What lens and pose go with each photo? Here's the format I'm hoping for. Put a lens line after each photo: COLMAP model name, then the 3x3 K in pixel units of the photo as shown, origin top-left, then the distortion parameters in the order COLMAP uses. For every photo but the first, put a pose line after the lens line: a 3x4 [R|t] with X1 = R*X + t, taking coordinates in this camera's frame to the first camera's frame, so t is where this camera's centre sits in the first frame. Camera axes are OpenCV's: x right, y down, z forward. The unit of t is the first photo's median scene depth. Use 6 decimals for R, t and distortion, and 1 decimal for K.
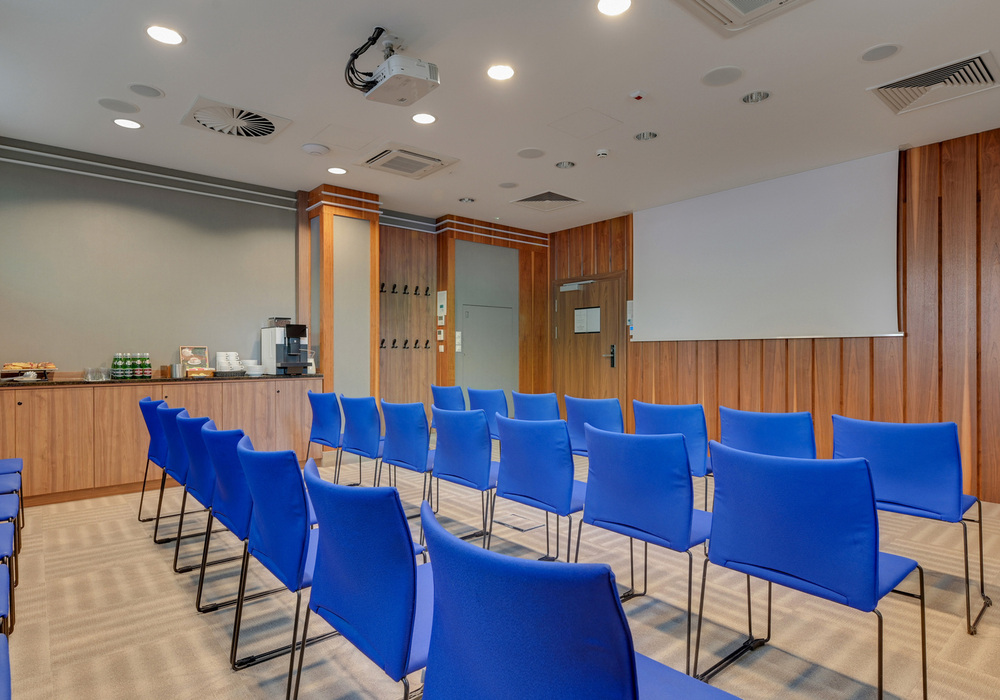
lens RADIAL K [[556.1, 0, 504.7], [0, 556.1, 353.9], [0, 0, 1]] dist [0.015241, -0.009389]
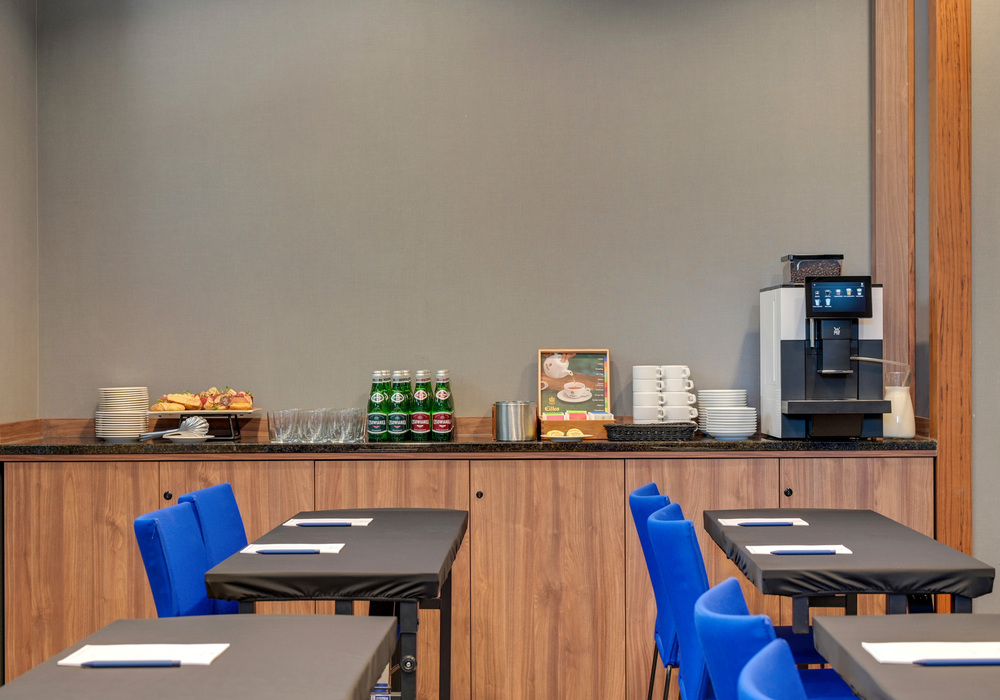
lens RADIAL K [[1915.1, 0, 509.4], [0, 1915.1, 348.4], [0, 0, 1]] dist [0.016195, 0.000000]
pose [[0.752628, -0.004698, -0.658430, 0.180311], [0.002250, 0.999987, -0.004562, -0.008630], [0.658443, 0.001952, 0.752628, 0.085908]]
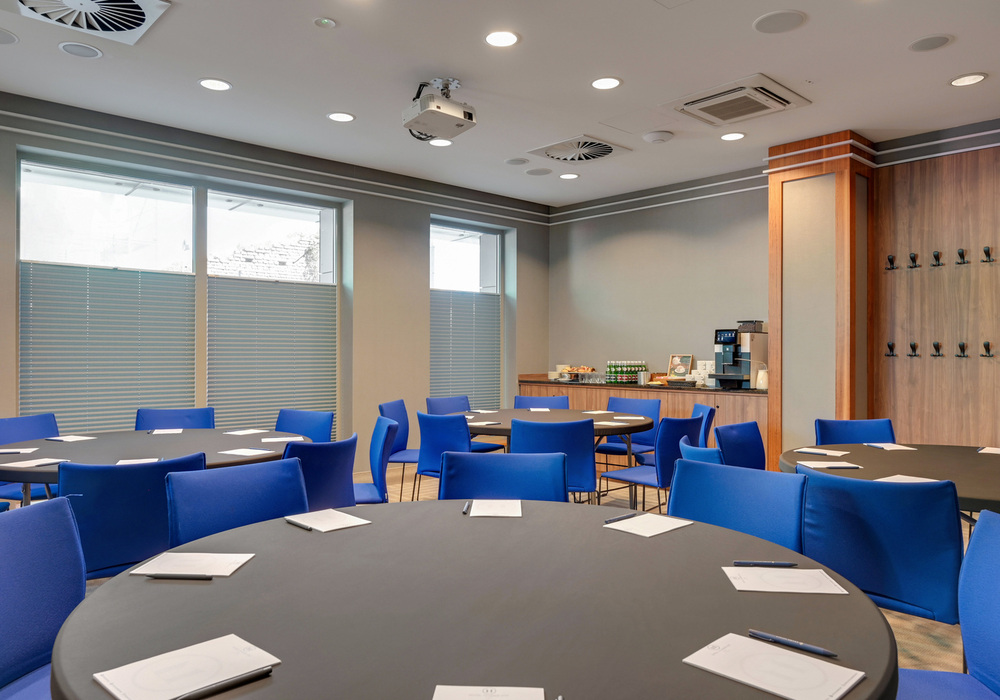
lens RADIAL K [[709.0, 0, 500.0], [0, 709.0, 355.3], [0, 0, 1]] dist [-0.008012, 0.005214]
pose [[0.032128, 0.004398, -0.999474, 0.679549], [-0.004206, 0.999982, 0.004265, -0.016310], [0.999475, 0.004066, 0.032146, 0.609674]]
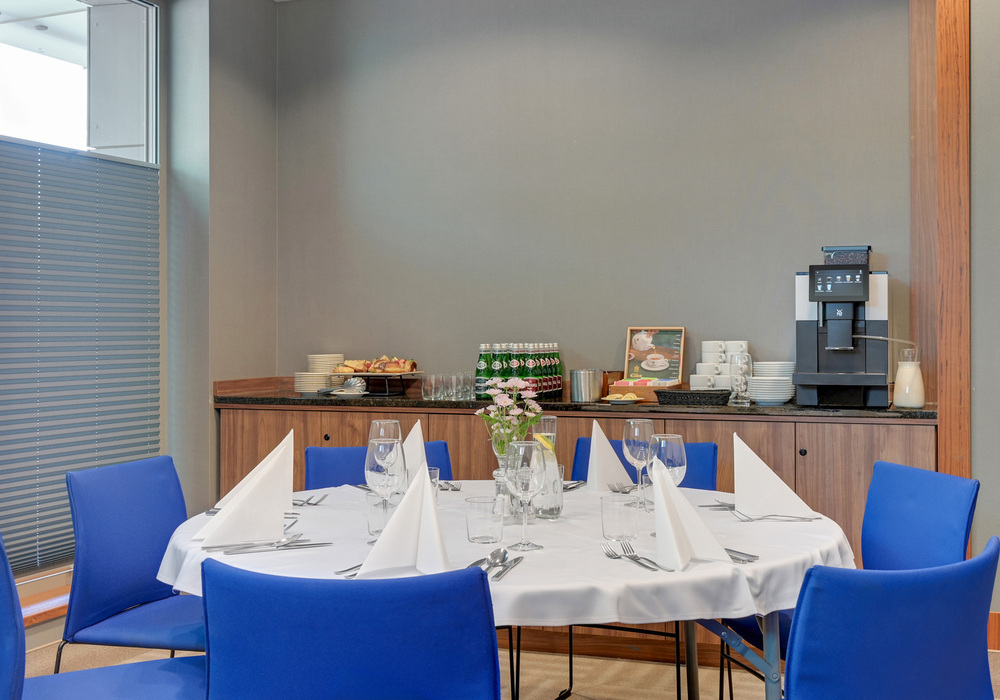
lens RADIAL K [[1287.9, 0, 521.5], [0, 1287.9, 316.4], [0, 0, 1]] dist [0.018649, 0.000000]
pose [[0.482210, -0.006211, -0.876034, 0.234907], [-0.000895, 0.999971, -0.007582, -0.013856], [0.876055, 0.004440, 0.482190, 0.426699]]
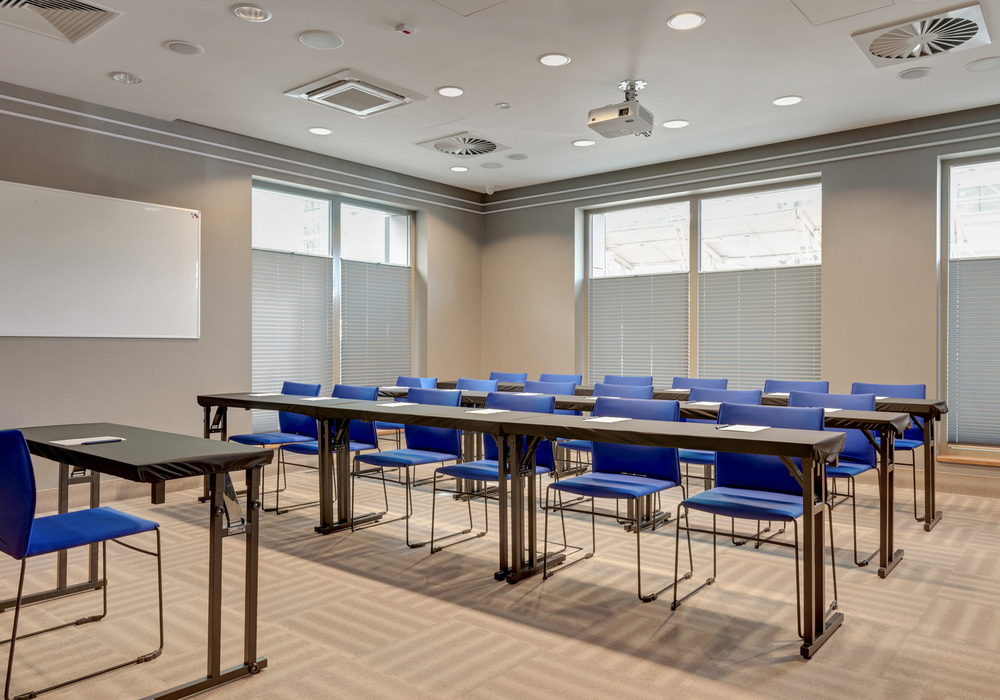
lens RADIAL K [[744.3, 0, 485.2], [0, 744.3, 340.6], [0, 0, 1]] dist [-0.013149, 0.012940]
pose [[-0.987419, -0.002106, -0.158110, 0.208778], [-0.001412, 0.999989, -0.004502, 0.000370], [0.158118, -0.004222, -0.987411, 1.439273]]
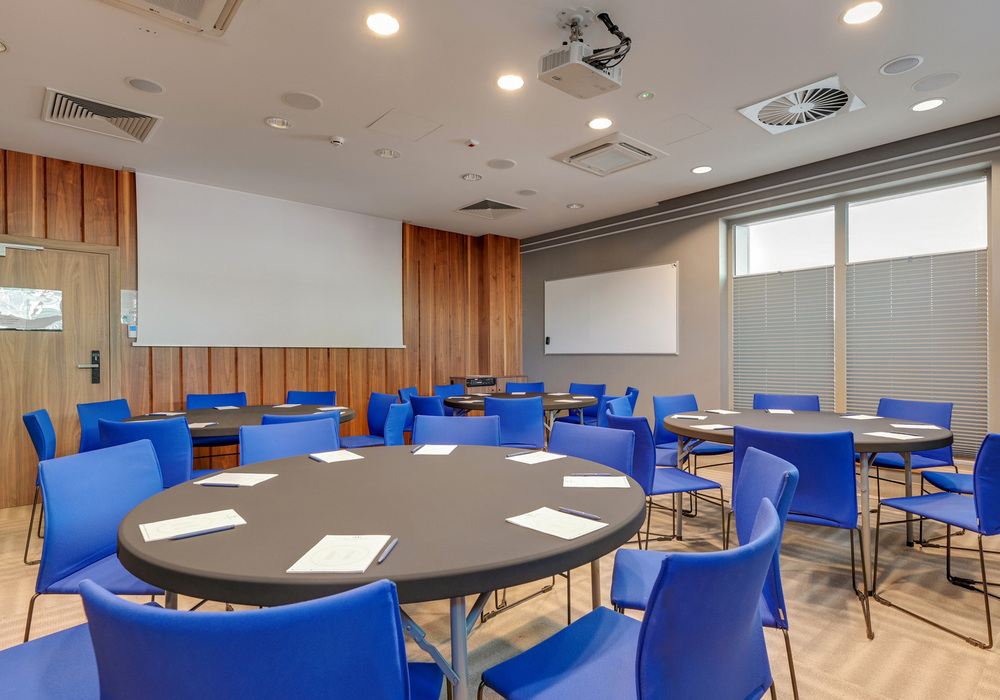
lens RADIAL K [[526.9, 0, 512.2], [0, 526.9, 360.3], [0, 0, 1]] dist [0.005677, 0.001152]
pose [[-0.021860, -0.008397, 0.999726, -0.606374], [0.006908, 0.999940, 0.008550, -0.007628], [-0.999737, 0.007093, -0.021801, 0.644090]]
